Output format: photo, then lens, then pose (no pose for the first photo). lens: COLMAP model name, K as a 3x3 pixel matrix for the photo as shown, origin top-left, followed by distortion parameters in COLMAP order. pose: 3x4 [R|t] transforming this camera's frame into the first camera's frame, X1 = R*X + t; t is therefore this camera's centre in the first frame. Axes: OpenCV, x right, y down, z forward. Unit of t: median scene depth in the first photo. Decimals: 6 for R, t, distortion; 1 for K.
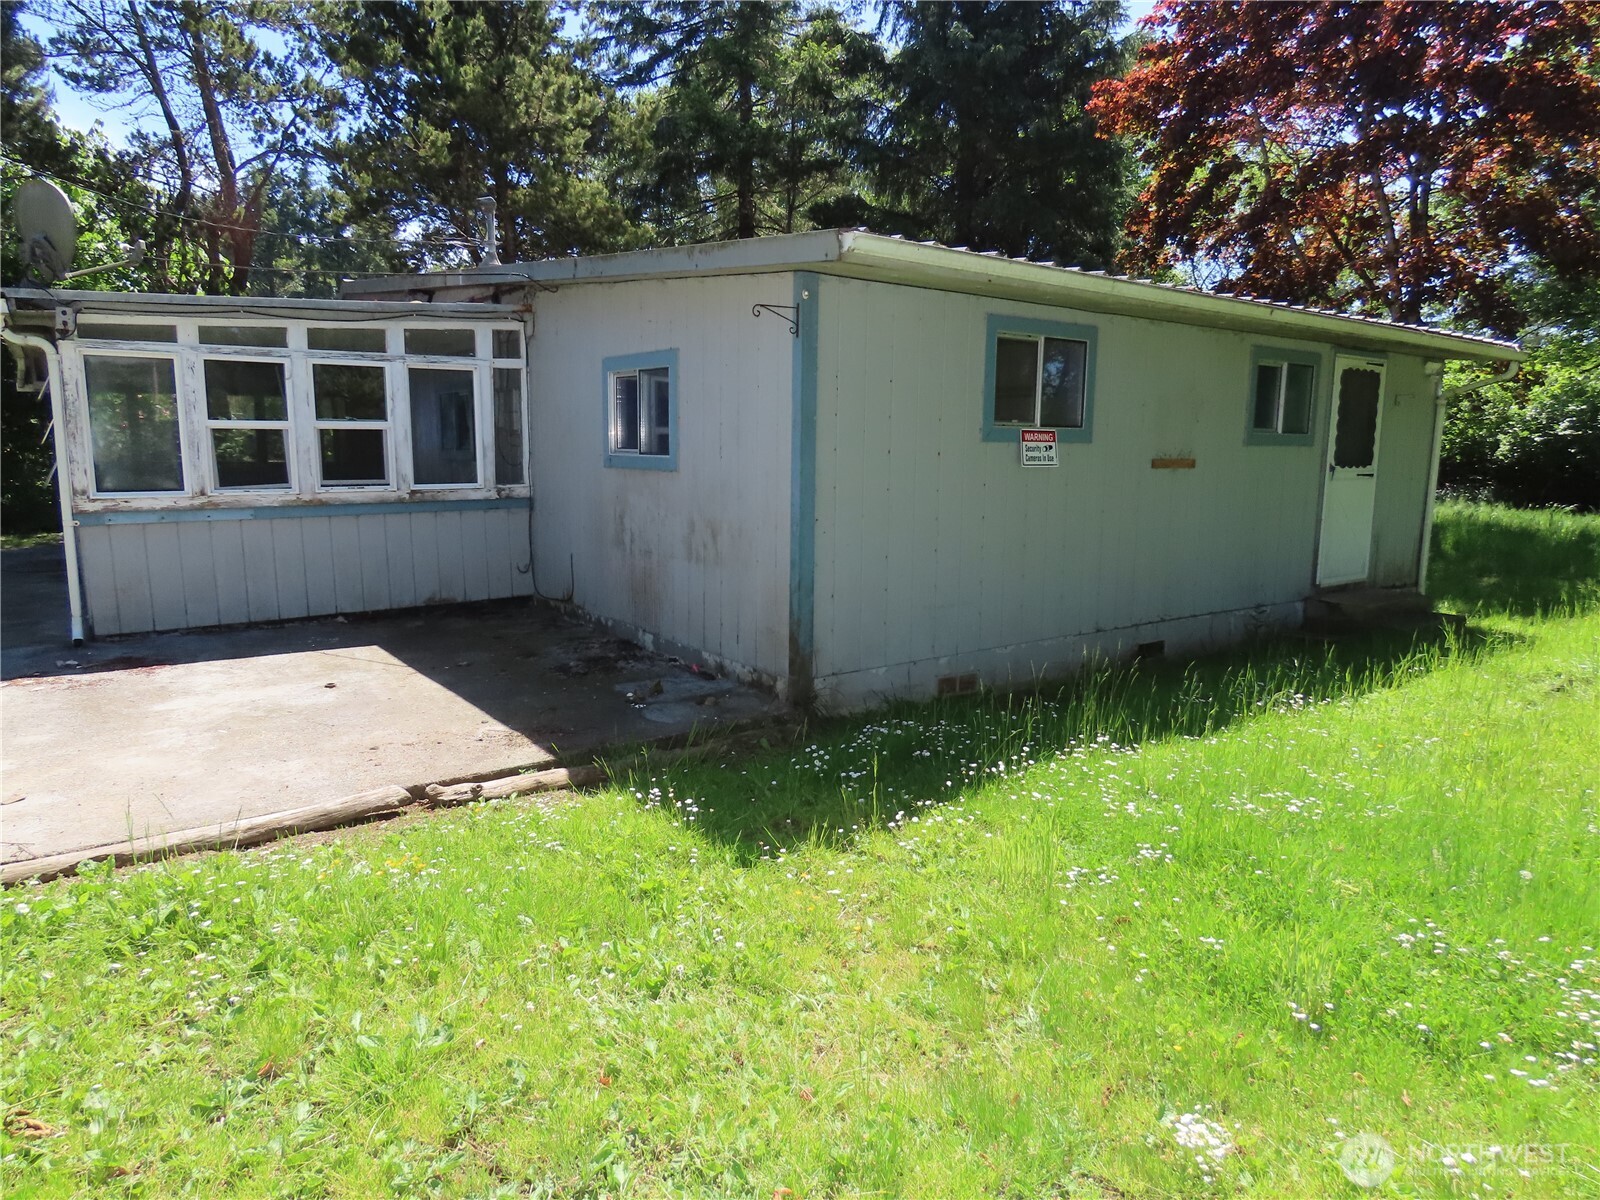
lens RADIAL K [[1009.0, 0, 800.4], [0, 1009.0, 600.9], [0, 0, 1]] dist [-0.018041, 0.008858]
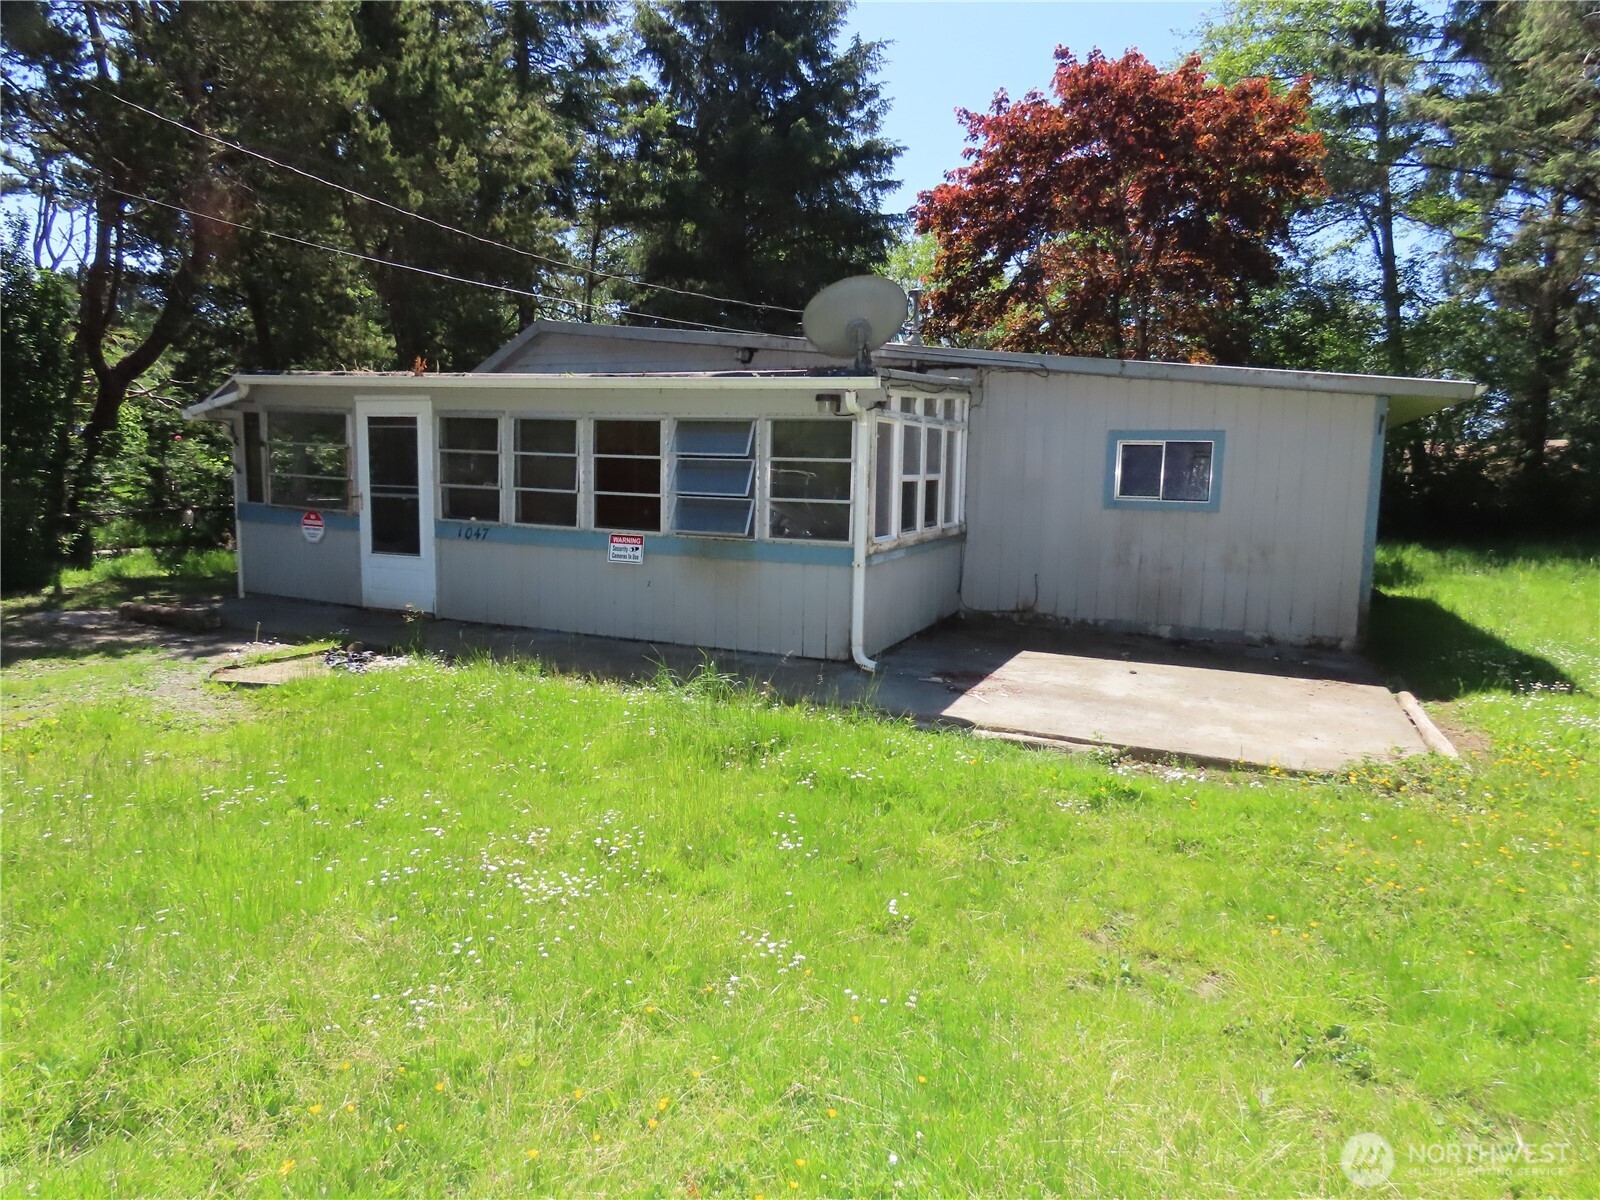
lens RADIAL K [[1009.0, 0, 798.4], [0, 1009.0, 601.6], [0, 0, 1]] dist [-0.018041, 0.008858]
pose [[0.969443, 0.040993, -0.241867, -0.306246], [-0.051696, 0.997937, -0.038070, 0.077841], [0.239808, 0.049410, 0.969562, -0.494037]]
